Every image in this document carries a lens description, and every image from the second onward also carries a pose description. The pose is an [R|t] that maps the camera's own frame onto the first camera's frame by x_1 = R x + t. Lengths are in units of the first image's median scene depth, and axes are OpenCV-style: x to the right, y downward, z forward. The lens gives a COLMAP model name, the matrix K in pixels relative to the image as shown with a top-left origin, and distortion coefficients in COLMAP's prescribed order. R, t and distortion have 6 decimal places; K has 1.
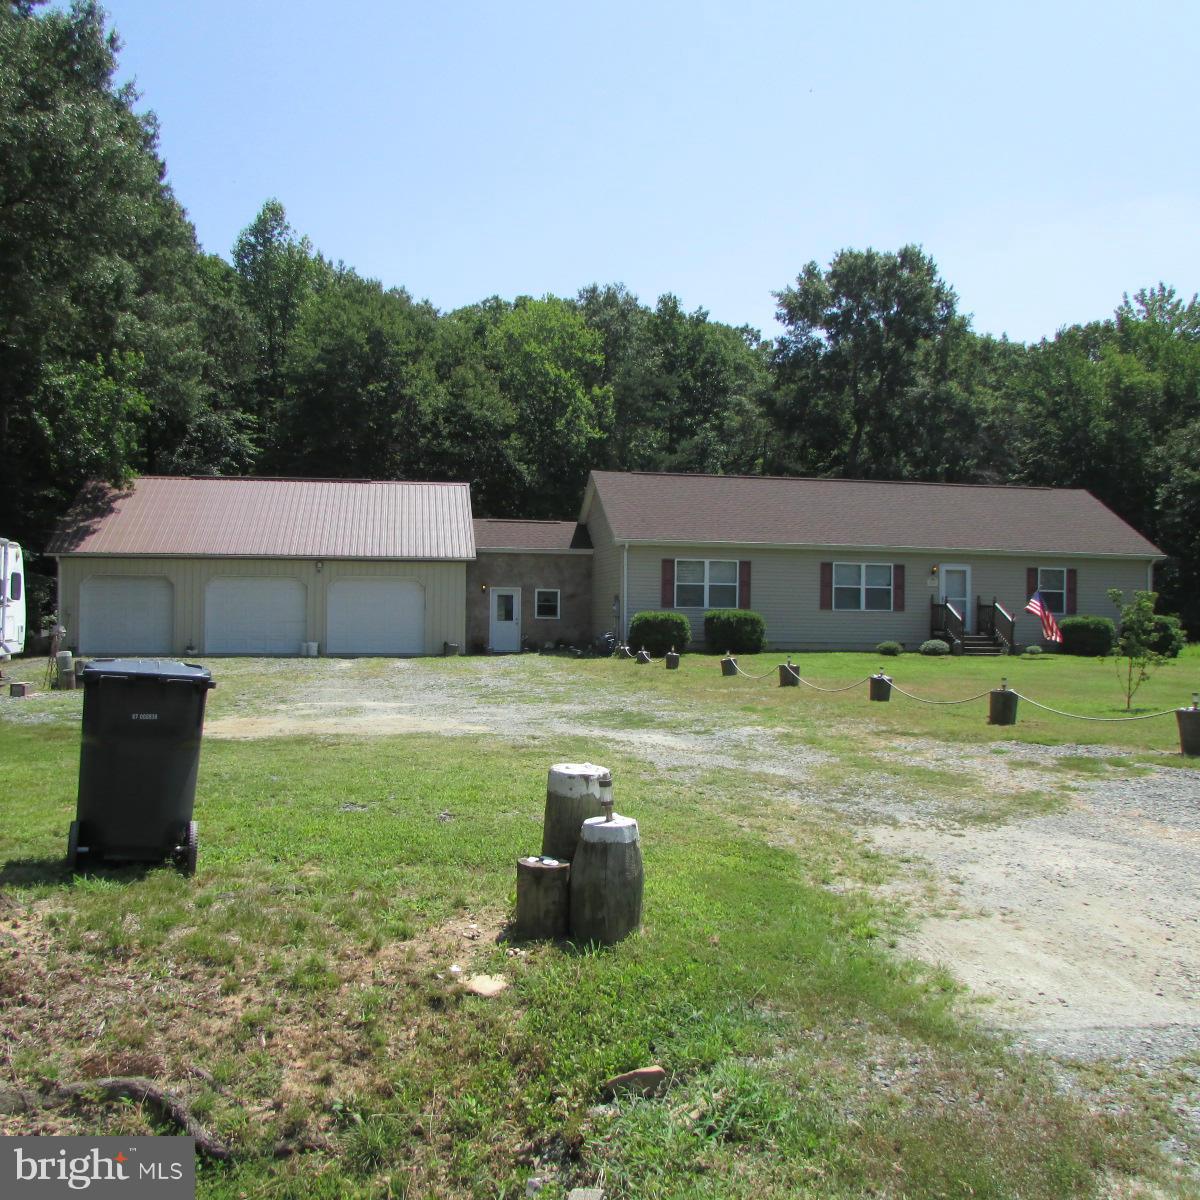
lens RADIAL K [[1153.0, 0, 600.0], [0, 1153.0, 600.0], [0, 0, 1]] dist [-0.021458, -0.004797]
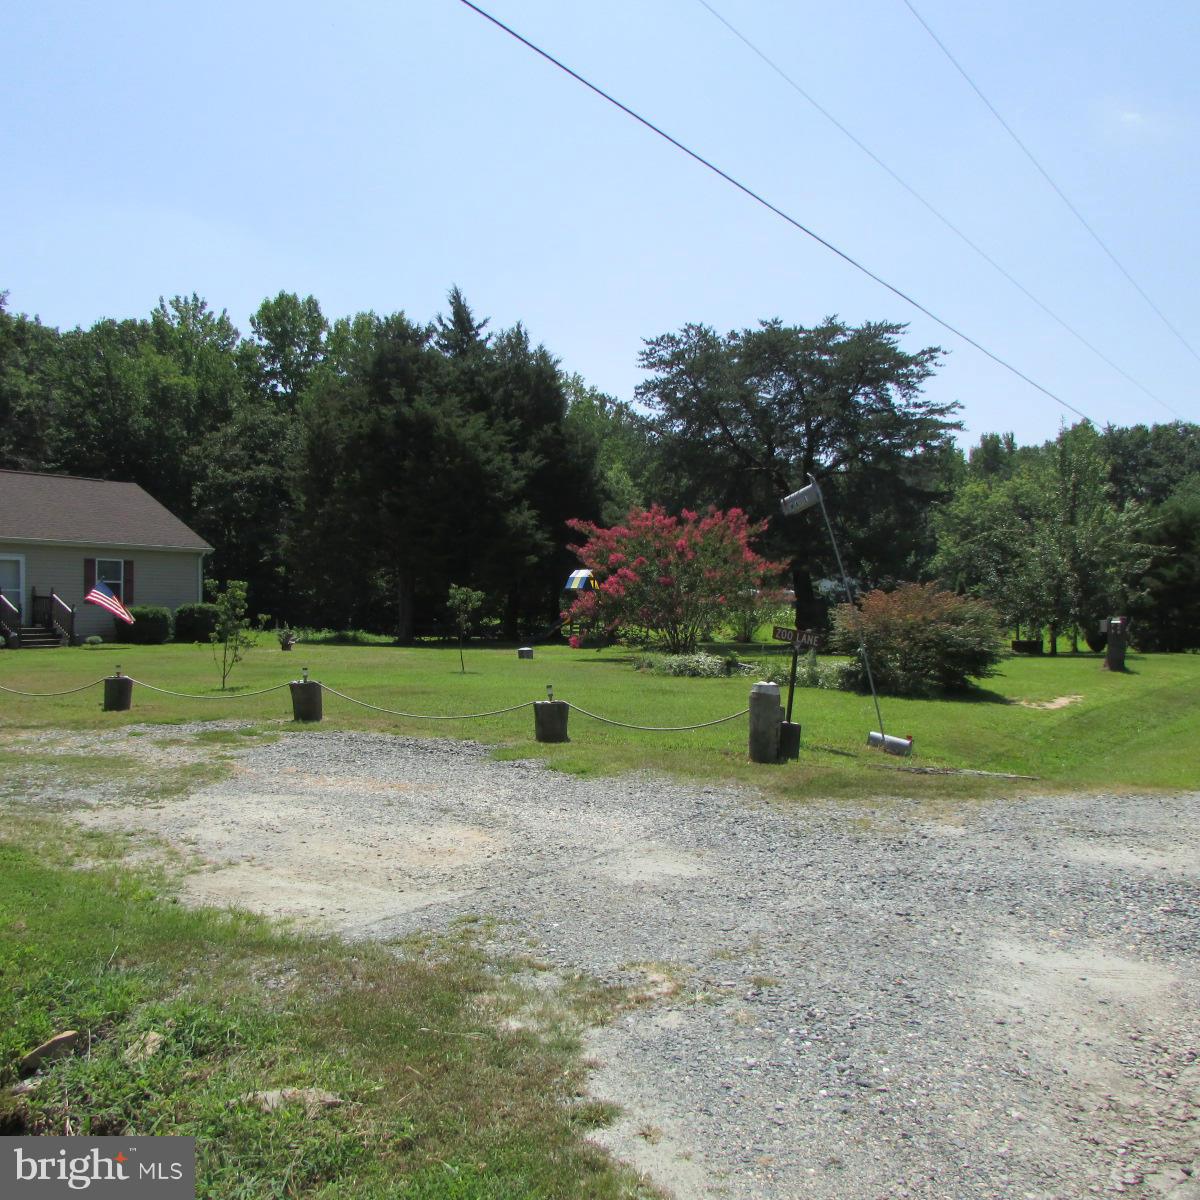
lens RADIAL K [[1153.0, 0, 600.0], [0, 1153.0, 600.0], [0, 0, 1]] dist [-0.021458, -0.004797]
pose [[0.681156, -0.010288, 0.732066, -0.041861], [0.005027, 0.999943, 0.009375, 0.000761], [-0.732121, -0.002706, 0.681169, -0.006470]]
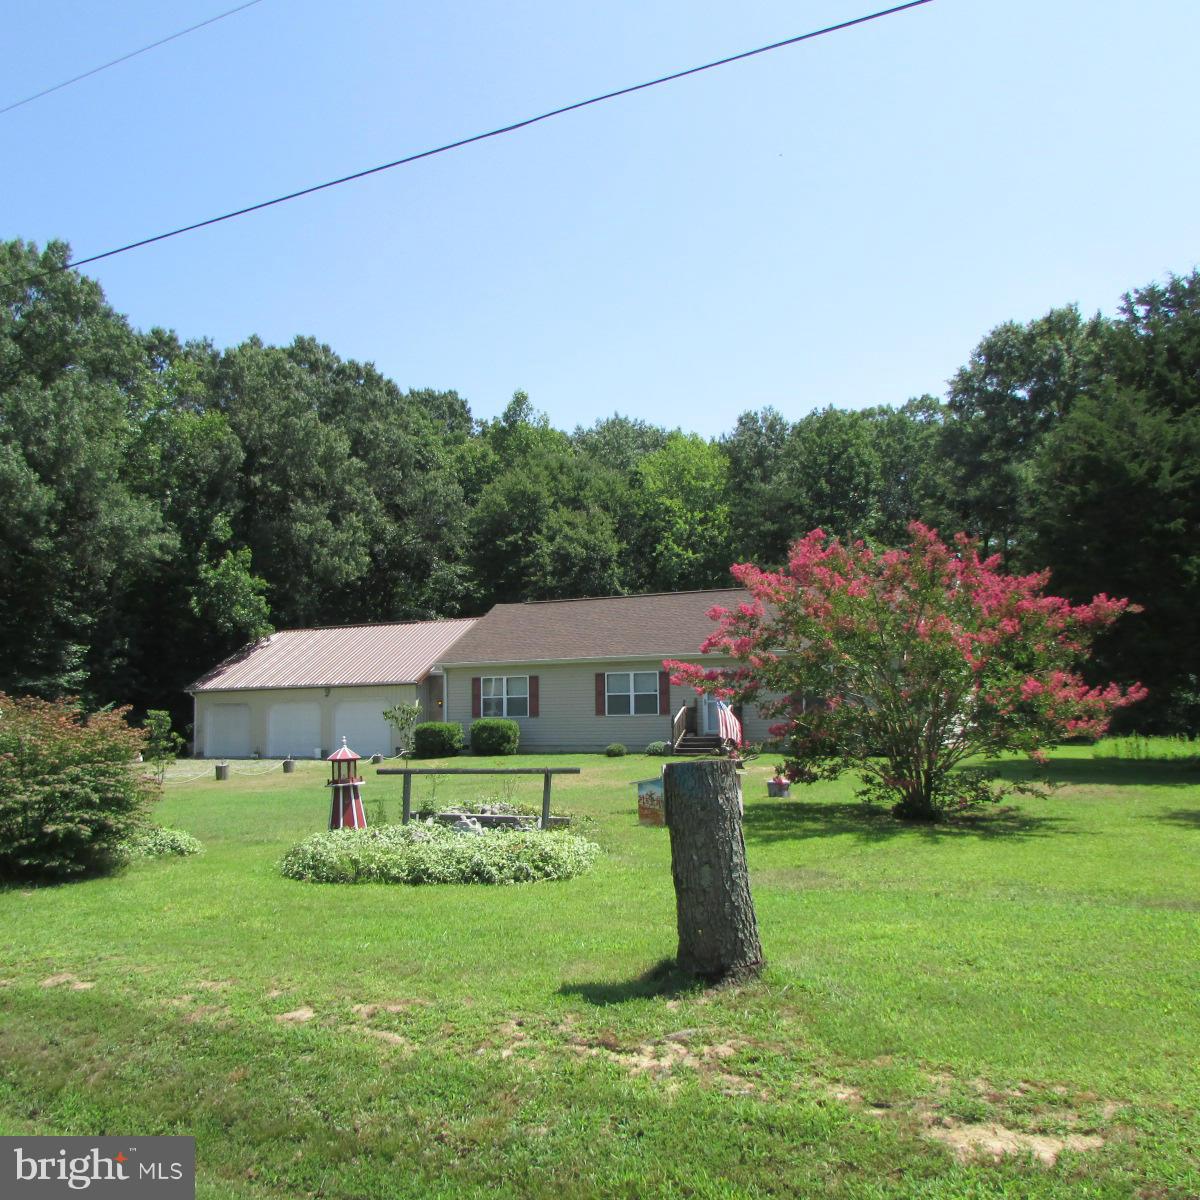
lens RADIAL K [[1153.0, 0, 600.0], [0, 1153.0, 600.0], [0, 0, 1]] dist [-0.021458, -0.004797]
pose [[0.808271, -0.083919, -0.582800, 0.865486], [0.033070, 0.994699, -0.097367, 0.005815], [0.587881, 0.059426, 0.806761, 0.092394]]
